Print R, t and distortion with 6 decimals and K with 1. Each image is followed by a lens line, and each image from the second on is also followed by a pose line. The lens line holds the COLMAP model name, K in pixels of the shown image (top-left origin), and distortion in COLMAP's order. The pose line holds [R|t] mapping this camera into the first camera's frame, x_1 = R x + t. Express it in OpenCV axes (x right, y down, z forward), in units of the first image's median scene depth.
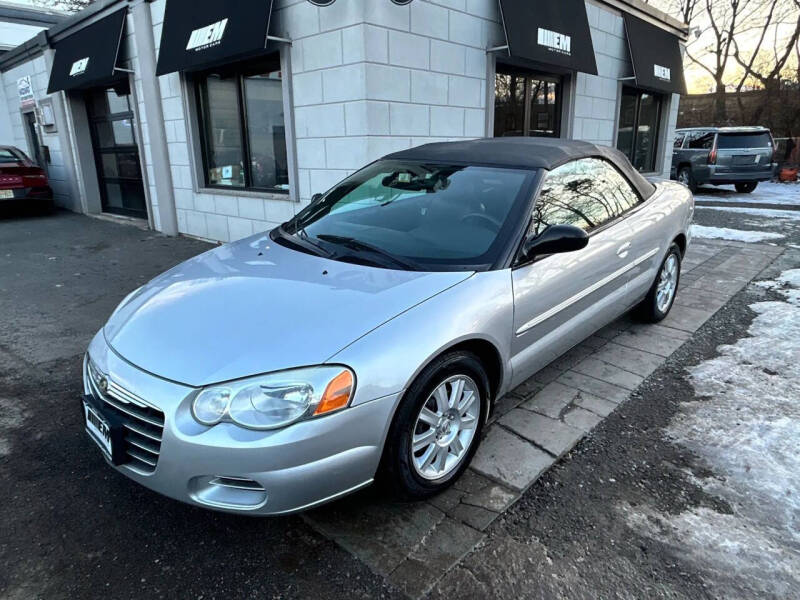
lens RADIAL K [[522.2, 0, 407.5], [0, 522.2, 299.8], [0, 0, 1]] dist [0.002505, -0.011101]
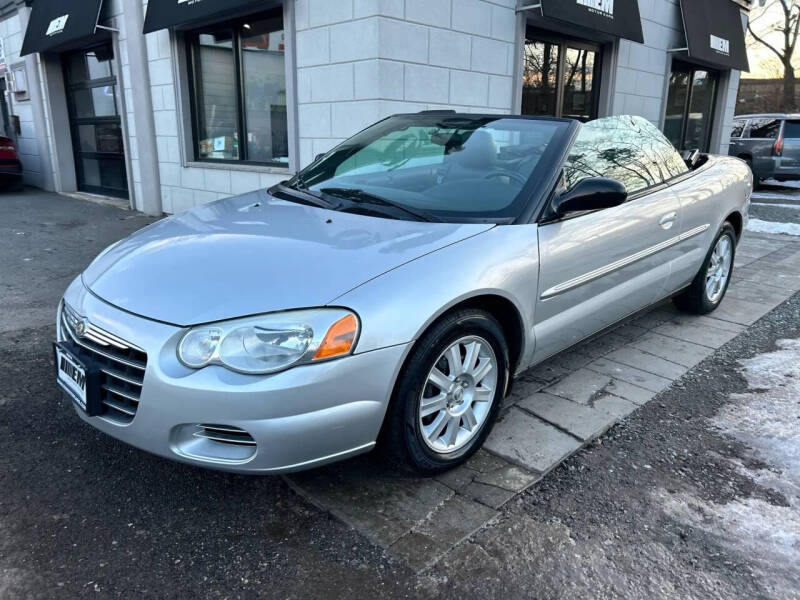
lens RADIAL K [[596.1, 0, 399.0], [0, 596.1, 299.9], [0, 0, 1]] dist [0.047226, -0.046135]
pose [[0.999075, 0.030751, -0.030071, -0.000907], [-0.031372, 0.999300, -0.020392, 0.072398], [0.029423, 0.021316, 0.999340, -0.015630]]
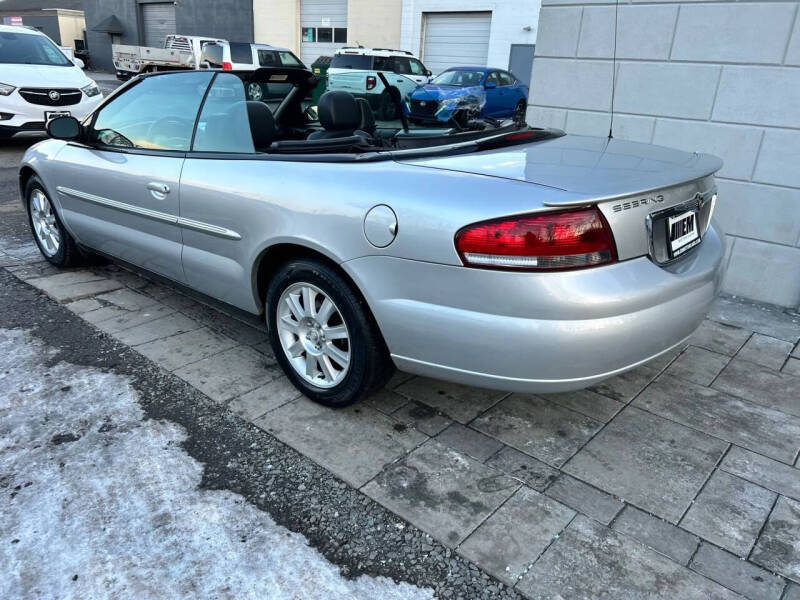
lens RADIAL K [[596.1, 0, 395.5], [0, 596.1, 304.9], [0, 0, 1]] dist [0.047226, -0.046135]
pose [[0.018822, 0.375737, -0.926535, 1.335167], [-0.326439, 0.878224, 0.349514, -0.379902], [0.945031, 0.295879, 0.139186, 1.263252]]
